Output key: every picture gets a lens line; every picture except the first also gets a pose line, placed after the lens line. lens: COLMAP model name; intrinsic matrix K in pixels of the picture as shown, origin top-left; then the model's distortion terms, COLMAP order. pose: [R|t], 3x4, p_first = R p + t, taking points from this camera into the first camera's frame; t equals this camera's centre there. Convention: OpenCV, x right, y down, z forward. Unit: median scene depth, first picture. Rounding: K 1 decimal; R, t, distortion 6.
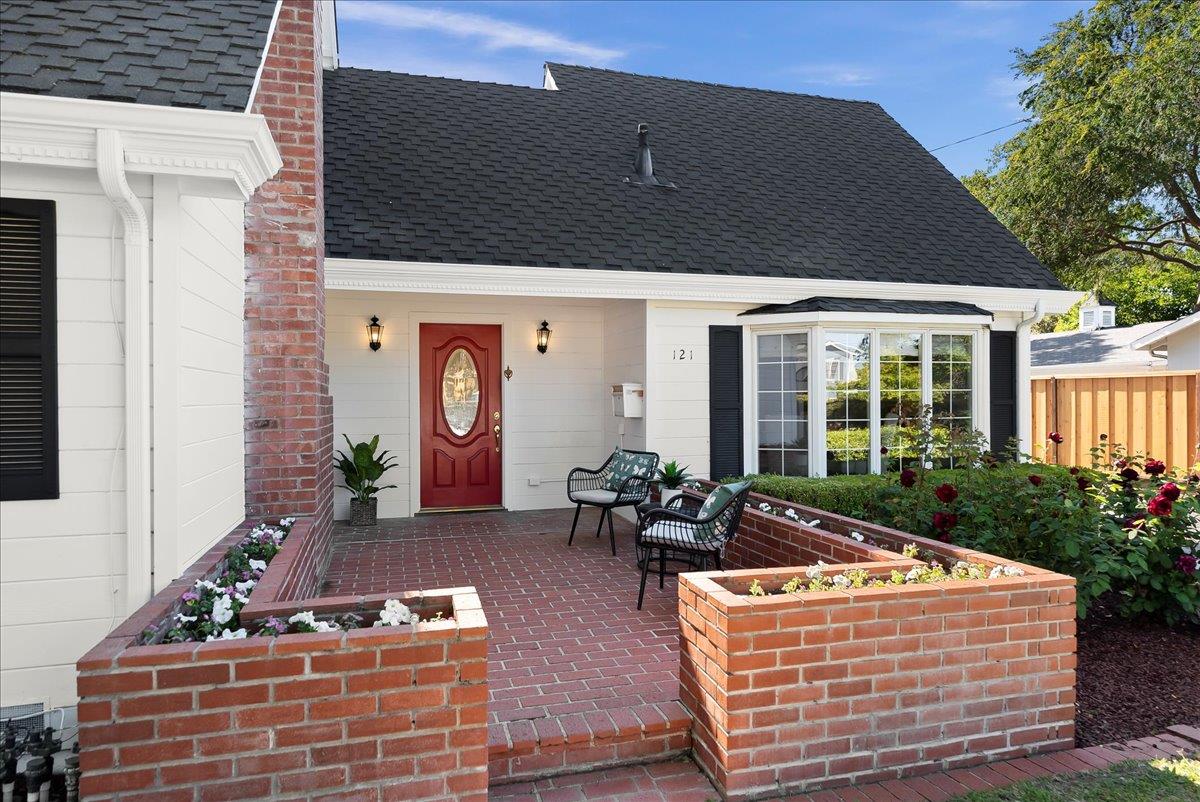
lens RADIAL K [[738.5, 0, 598.5], [0, 738.5, 400.0], [0, 0, 1]] dist [-0.001396, -0.000351]
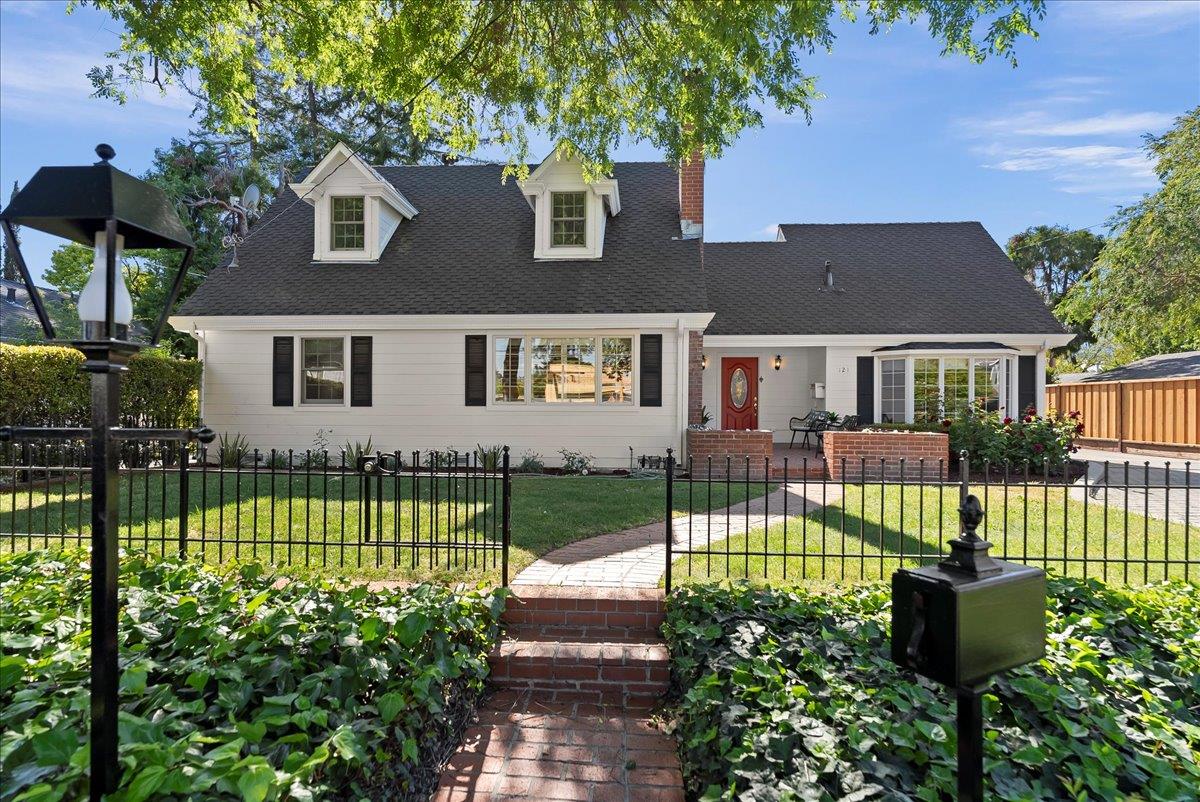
lens RADIAL K [[610.9, 0, 600.2], [0, 610.9, 408.3], [0, 0, 1]] dist [0.001184, 0.000489]
pose [[0.943937, 0.007561, -0.330038, 0.027952], [-0.008482, 0.999963, -0.001349, 0.061380], [0.330016, 0.004073, 0.943967, -0.957673]]
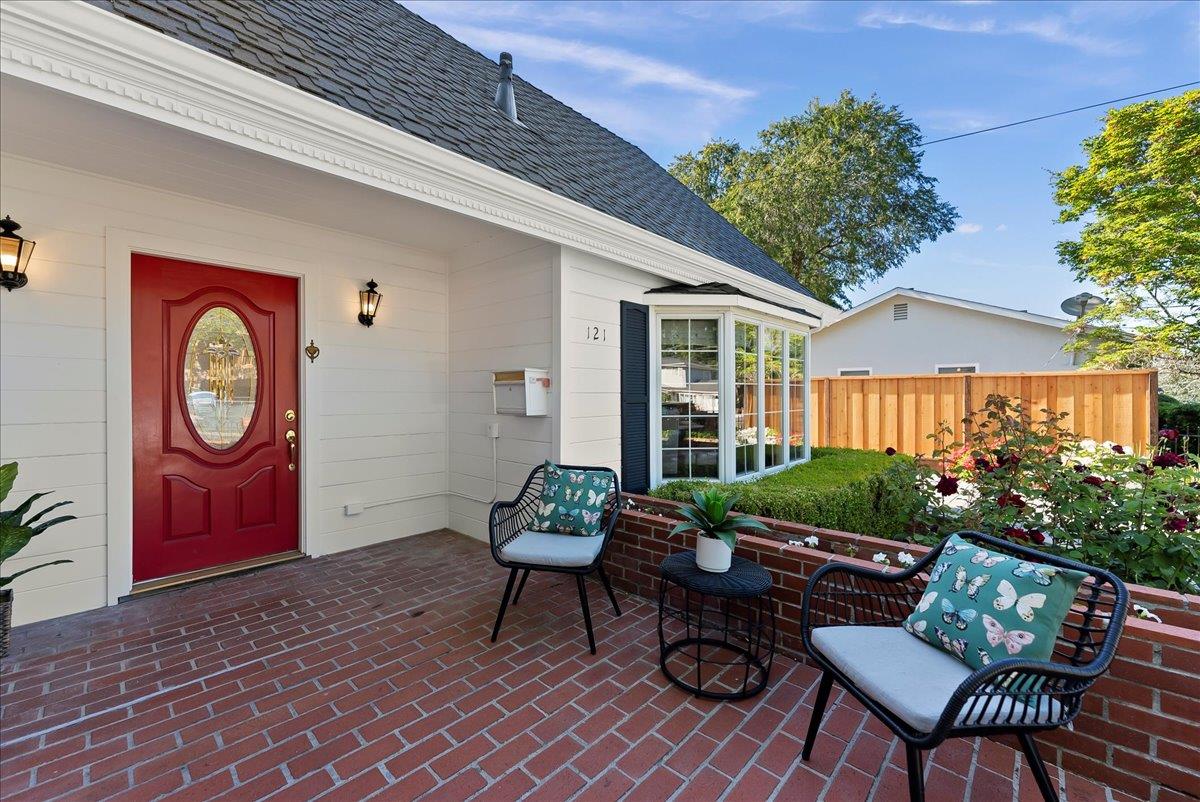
lens RADIAL K [[482.1, 0, 602.4], [0, 482.1, 397.2], [0, 0, 1]] dist [0.000163, 0.000319]
pose [[0.851139, 0.001002, 0.524940, -0.140456], [-0.001106, 0.999999, -0.000115, 0.005365], [-0.524939, -0.000482, 0.851139, 0.540567]]
